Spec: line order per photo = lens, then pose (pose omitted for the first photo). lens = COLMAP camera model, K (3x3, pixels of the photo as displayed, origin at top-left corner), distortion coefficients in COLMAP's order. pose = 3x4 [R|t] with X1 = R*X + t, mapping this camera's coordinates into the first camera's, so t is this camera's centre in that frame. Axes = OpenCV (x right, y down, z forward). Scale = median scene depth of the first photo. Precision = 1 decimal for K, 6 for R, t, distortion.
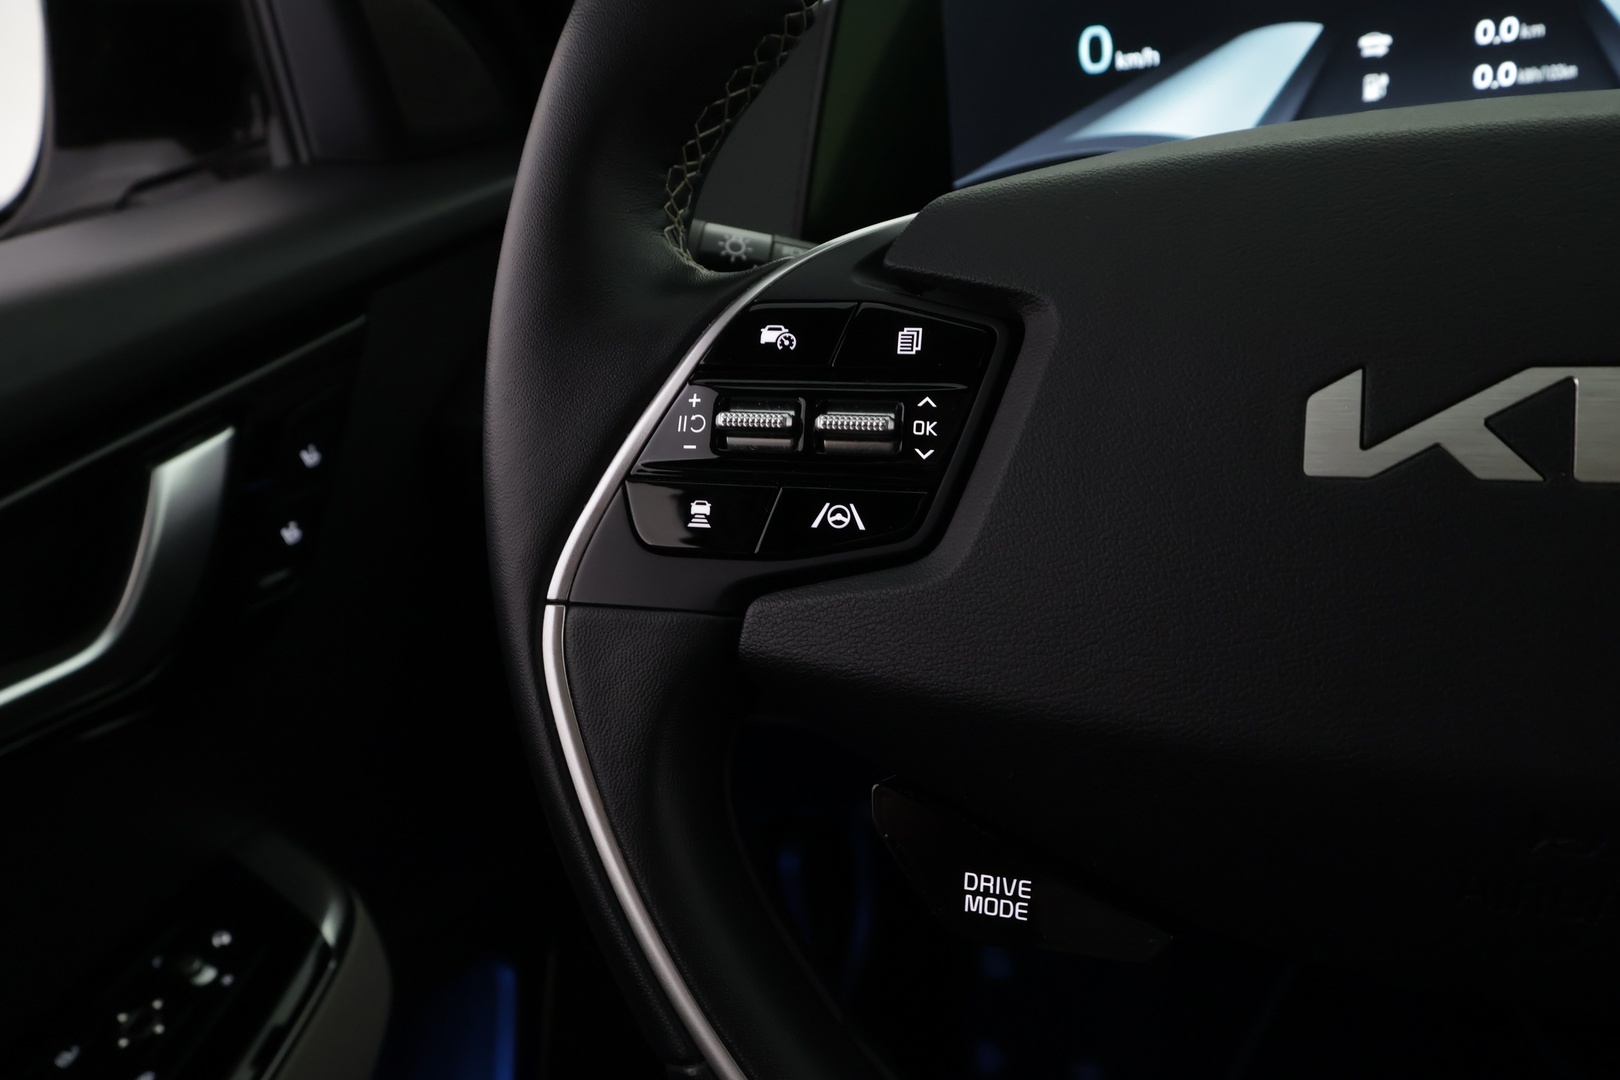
lens RADIAL K [[1096.3, 0, 810.0], [0, 1096.3, 540.0], [0, 0, 1]] dist [0.064012, 0.003536]
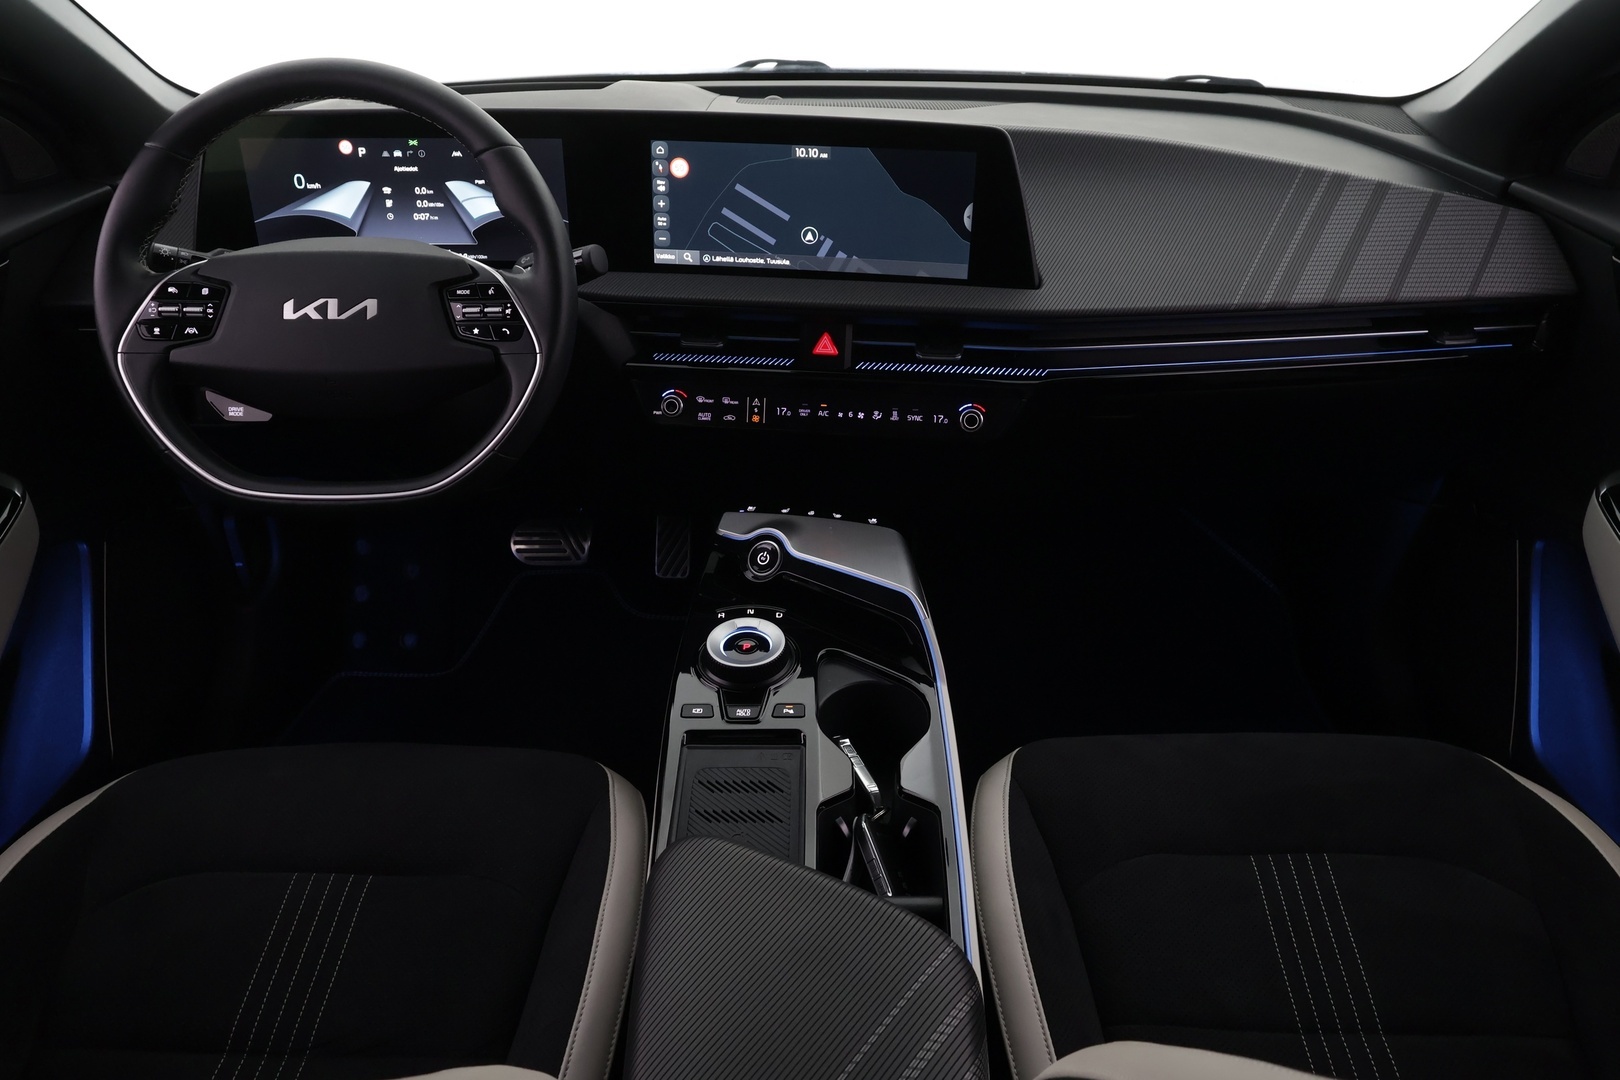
lens RADIAL K [[1183.6, 0, 810.0], [0, 1183.6, 540.0], [0, 0, 1]] dist [0.002703, 0.000838]
pose [[0.925010, -0.078914, 0.371656, 0.485557], [0.050657, 0.995075, 0.085205, 0.531815], [-0.376550, -0.059989, 0.924452, -4.370471]]
